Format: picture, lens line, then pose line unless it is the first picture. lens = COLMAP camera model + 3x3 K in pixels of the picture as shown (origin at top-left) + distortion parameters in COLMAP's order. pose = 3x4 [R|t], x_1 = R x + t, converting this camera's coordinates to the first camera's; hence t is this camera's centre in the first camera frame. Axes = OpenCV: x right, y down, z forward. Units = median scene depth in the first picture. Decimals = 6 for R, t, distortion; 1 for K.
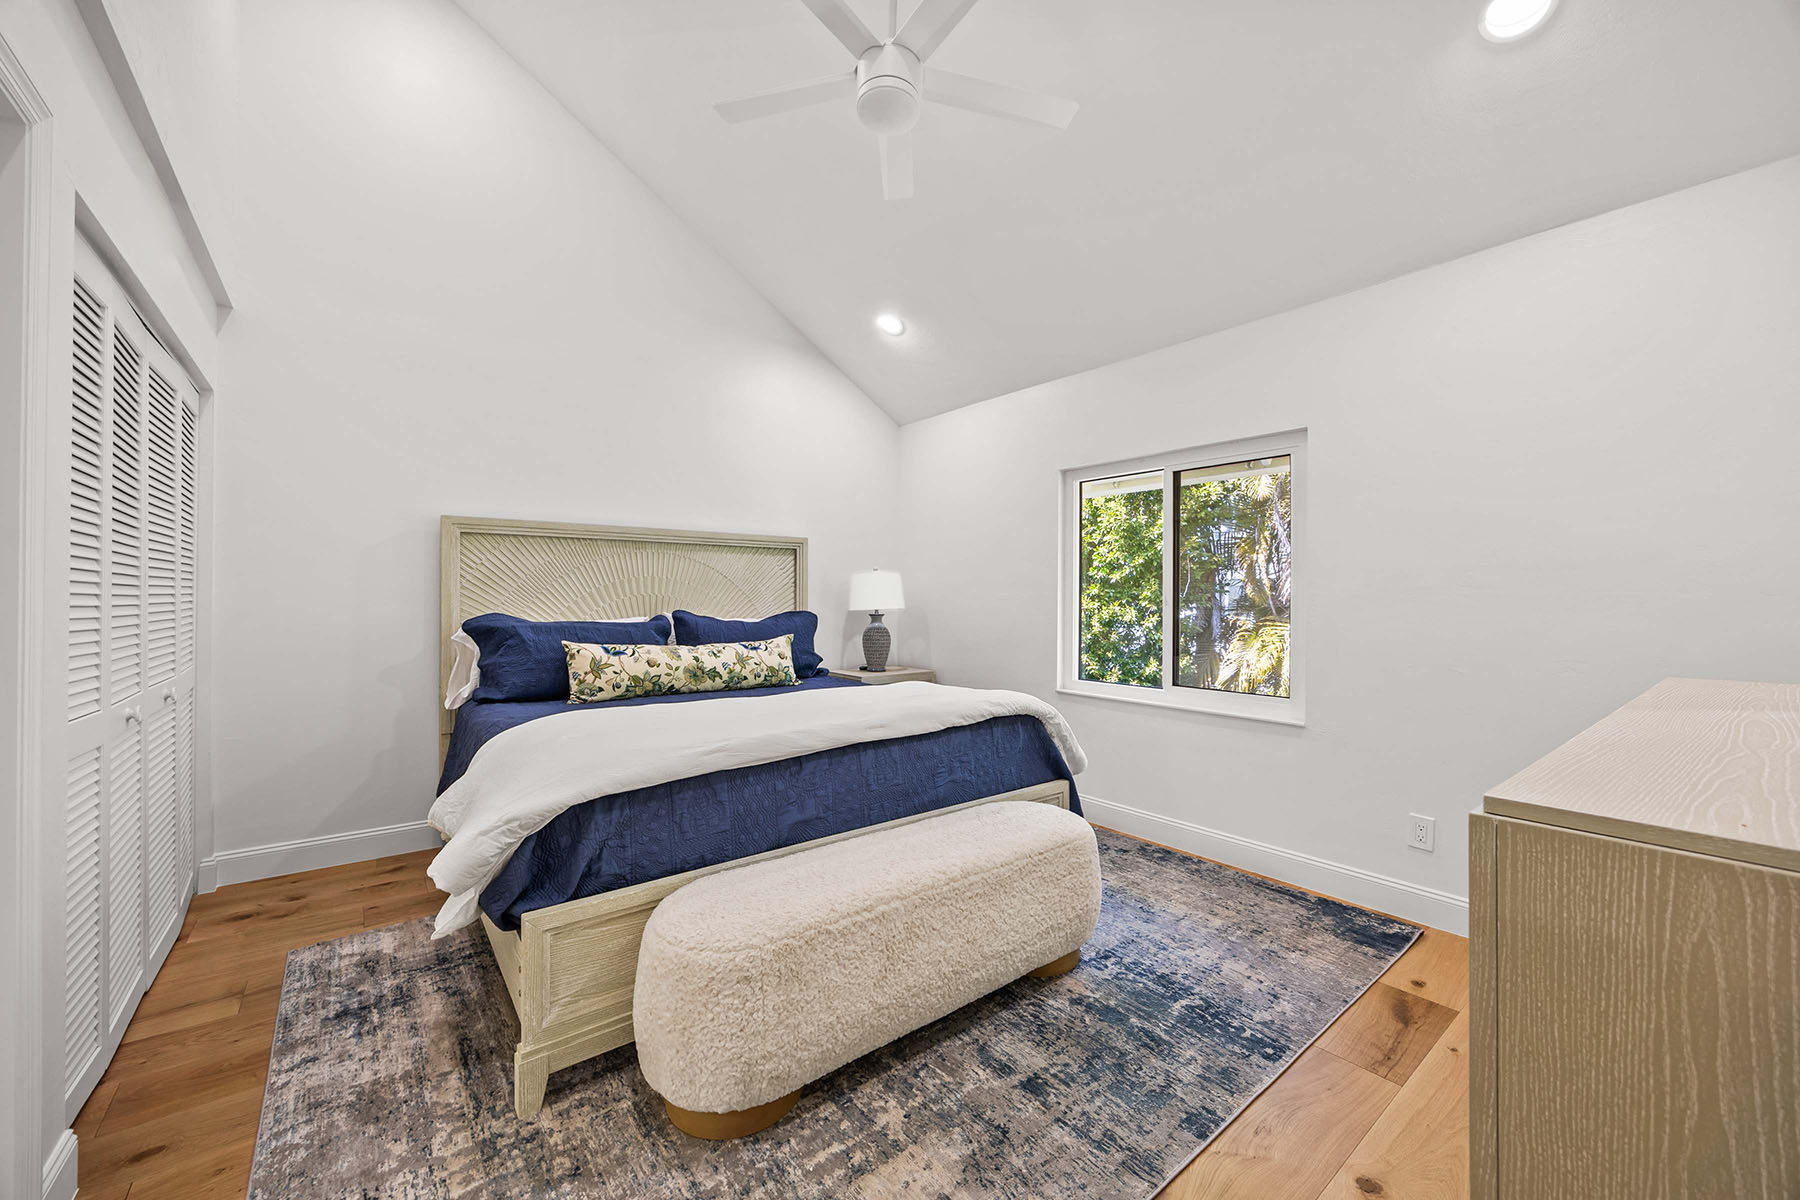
lens RADIAL K [[684.7, 0, 888.5], [0, 684.7, 594.5], [0, 0, 1]] dist [-0.000740, 0.000051]
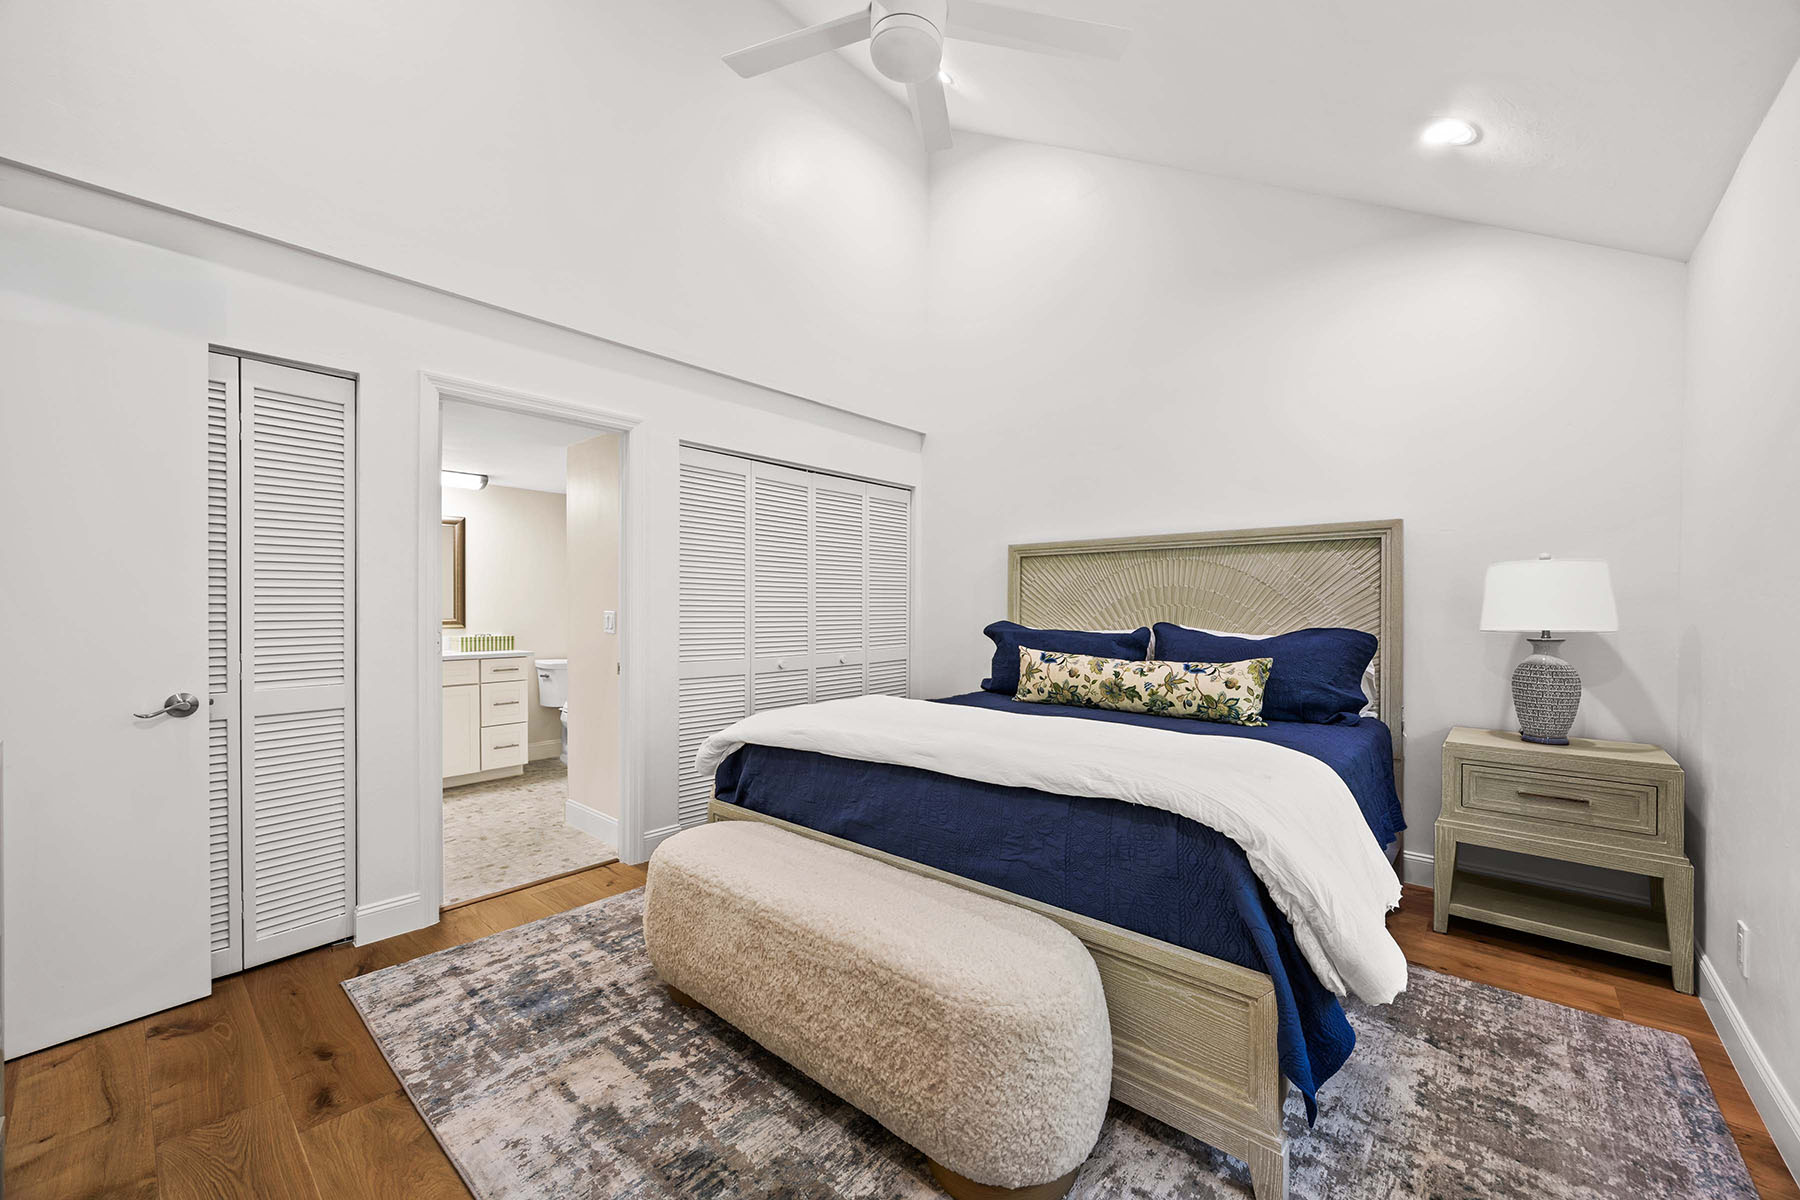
lens RADIAL K [[681.9, 0, 905.9], [0, 681.9, 598.2], [0, 0, 1]] dist [-0.002711, 0.000414]
pose [[0.201036, -0.021234, -0.979354, 0.539471], [-0.002307, 0.999752, -0.022150, 0.012158], [0.979581, 0.006713, 0.200937, 0.516178]]
